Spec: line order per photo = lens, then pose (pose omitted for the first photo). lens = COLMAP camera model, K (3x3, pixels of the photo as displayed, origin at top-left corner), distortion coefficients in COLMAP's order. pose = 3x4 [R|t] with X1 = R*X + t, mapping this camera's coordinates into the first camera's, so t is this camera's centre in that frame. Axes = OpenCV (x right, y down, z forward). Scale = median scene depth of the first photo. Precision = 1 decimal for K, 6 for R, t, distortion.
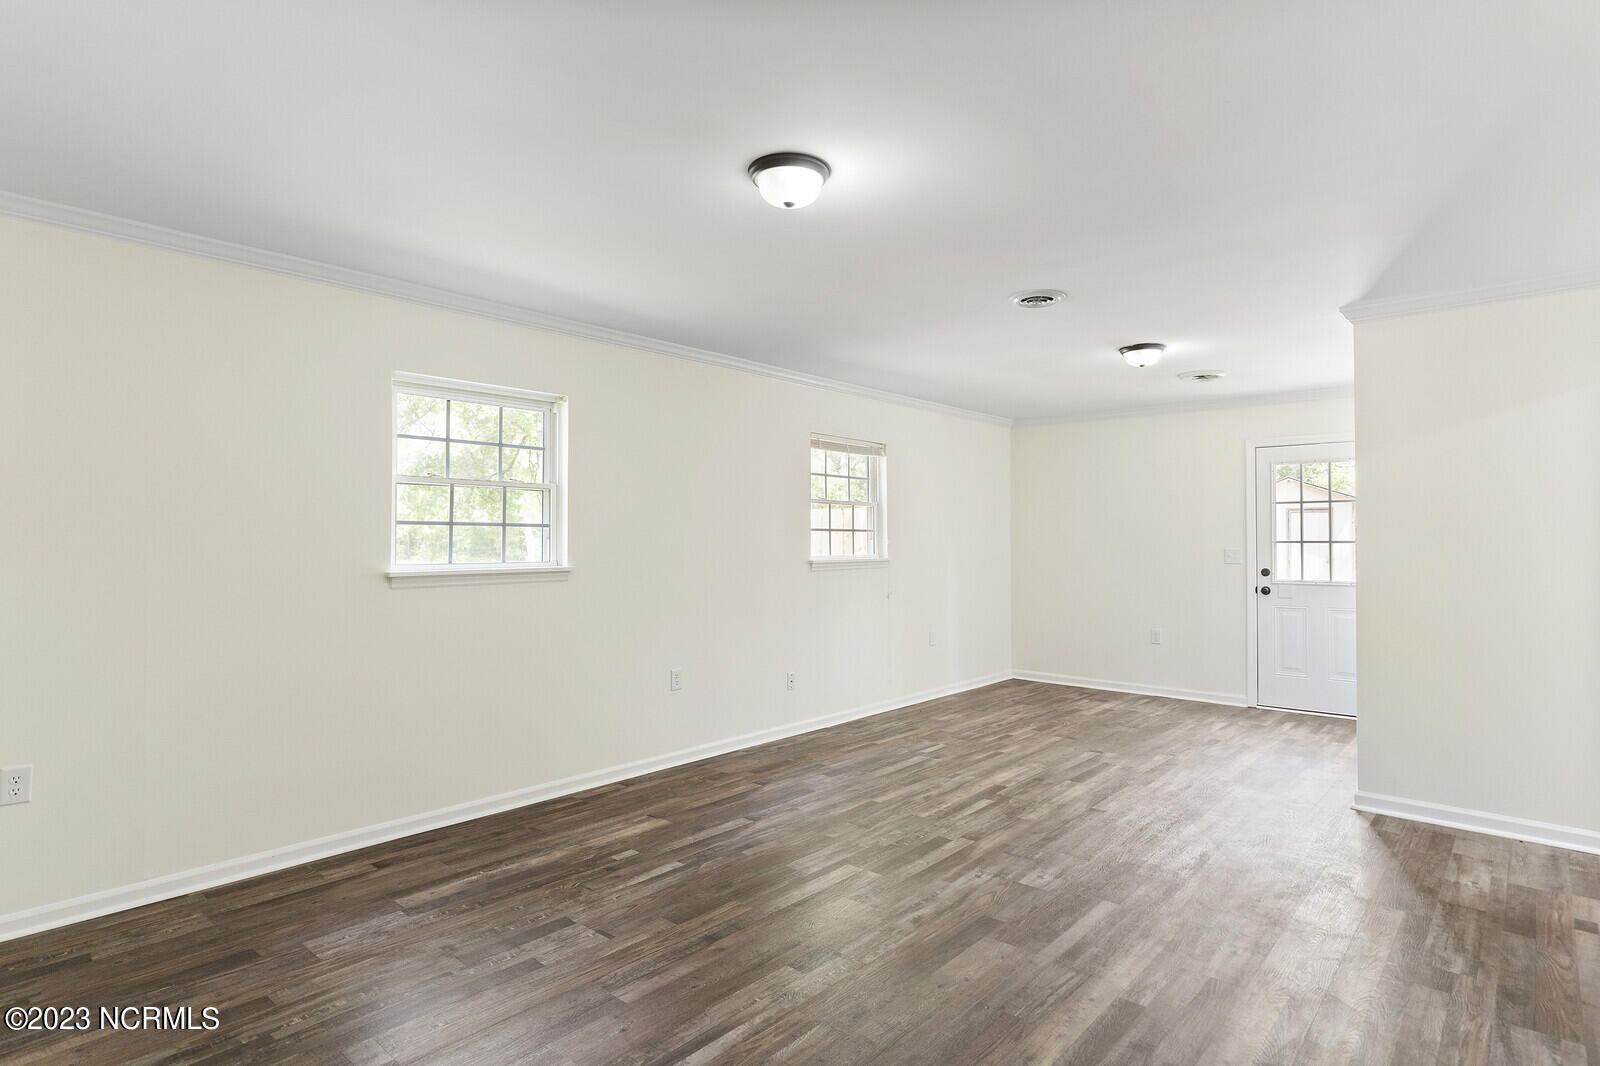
lens RADIAL K [[811.6, 0, 801.3], [0, 811.6, 539.0], [0, 0, 1]] dist [-0.001424, 0.000004]
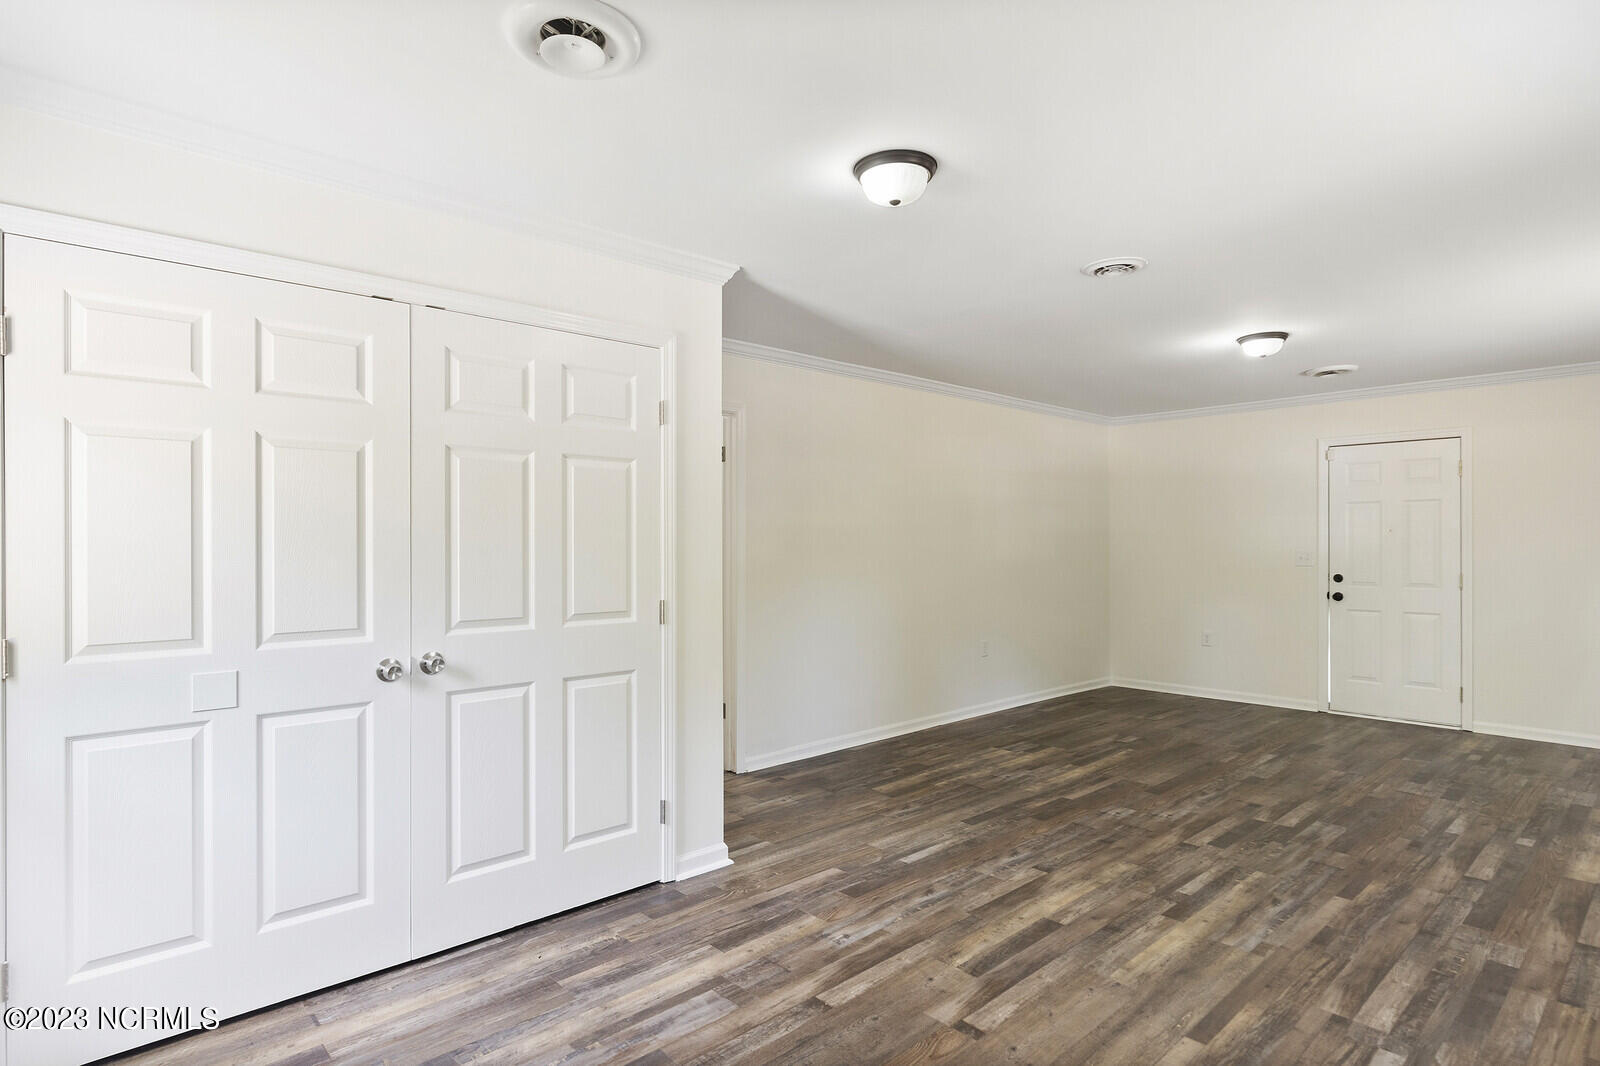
lens RADIAL K [[811.6, 0, 808.2], [0, 811.6, 538.0], [0, 0, 1]] dist [-0.001424, 0.000004]
pose [[-0.995003, 0.004024, 0.099768, 0.550584], [0.002976, 0.999939, -0.010646, 0.003982], [-0.099805, -0.010296, -0.994954, 1.964614]]
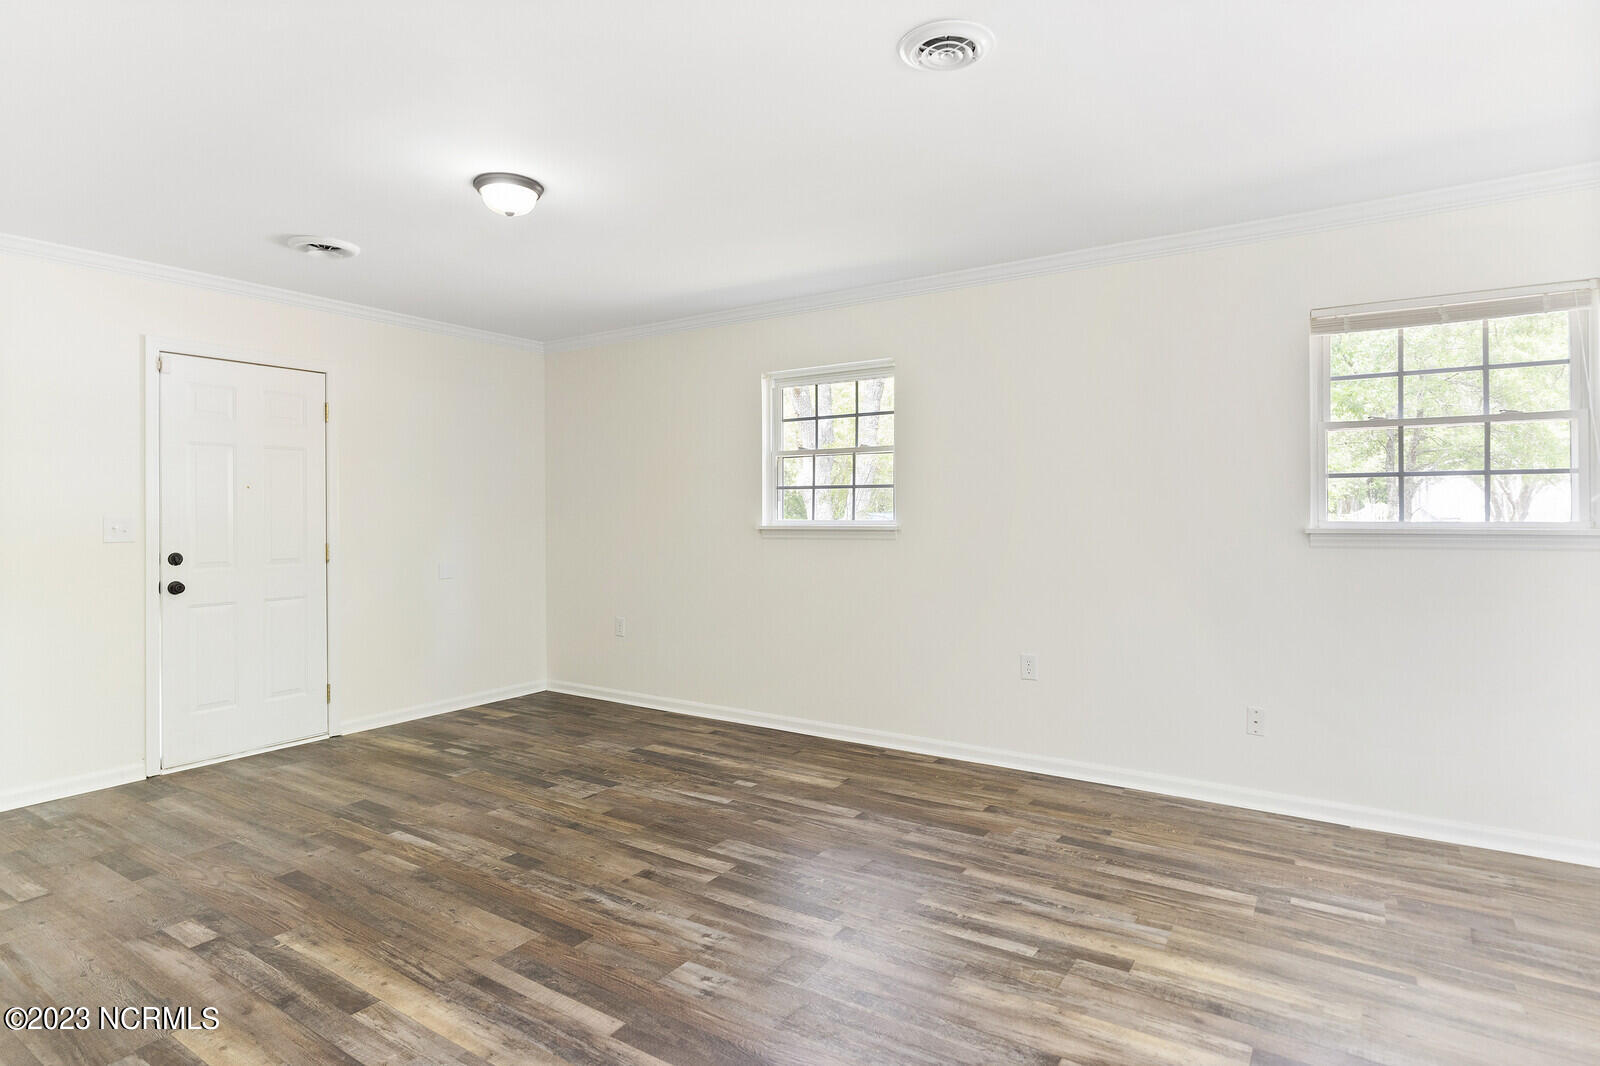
lens RADIAL K [[867.7, 0, 805.1], [0, 867.7, 519.3], [0, 0, 1]] dist [-0.001657, 0.002029]
pose [[0.142029, 0.006783, -0.989839, 0.884590], [0.008902, 0.999927, 0.008129, 0.018132], [0.989822, -0.009966, 0.141958, 0.841287]]
